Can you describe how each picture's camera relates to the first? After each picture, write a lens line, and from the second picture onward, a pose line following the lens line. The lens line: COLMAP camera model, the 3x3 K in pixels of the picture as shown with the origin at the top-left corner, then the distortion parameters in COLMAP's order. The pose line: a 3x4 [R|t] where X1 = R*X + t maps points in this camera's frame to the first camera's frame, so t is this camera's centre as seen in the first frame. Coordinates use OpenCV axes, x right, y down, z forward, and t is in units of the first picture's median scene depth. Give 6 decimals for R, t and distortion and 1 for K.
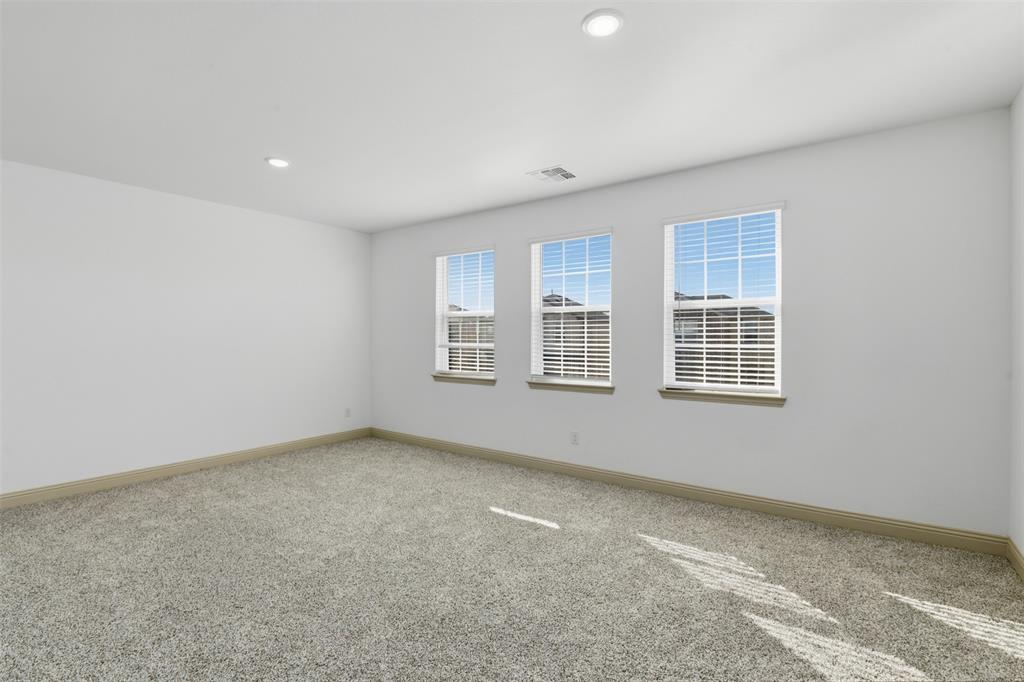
lens RADIAL K [[469.0, 0, 511.9], [0, 469.0, 335.9], [0, 0, 1]] dist [-0.012005, -0.001016]
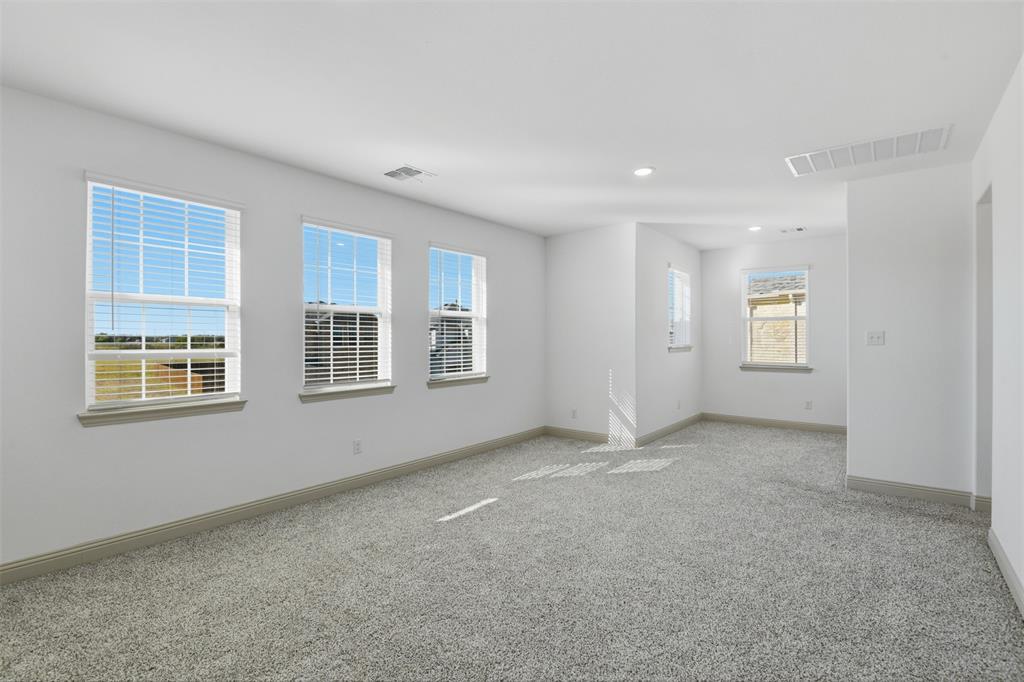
lens RADIAL K [[486.5, 0, 506.6], [0, 486.5, 334.7], [0, 0, 1]] dist [-0.011325, -0.001292]
pose [[0.046195, 0.012587, 0.998853, -0.769127], [0.007080, 0.999891, -0.012928, 0.010127], [-0.998907, 0.007669, 0.046101, 0.627694]]
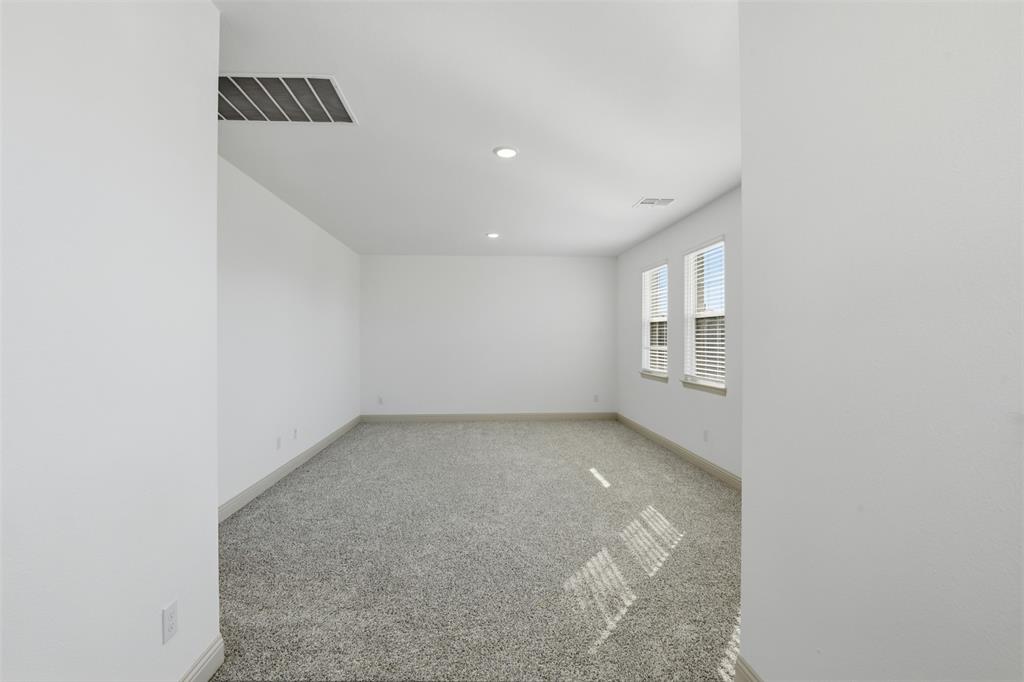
lens RADIAL K [[484.5, 0, 502.3], [0, 484.5, 330.2], [0, 0, 1]] dist [-0.007729, -0.000978]
pose [[0.634537, -0.007958, -0.772851, 0.657914], [-0.003127, 0.999912, -0.012863, -0.006215], [0.772886, 0.010579, 0.634457, -0.056314]]
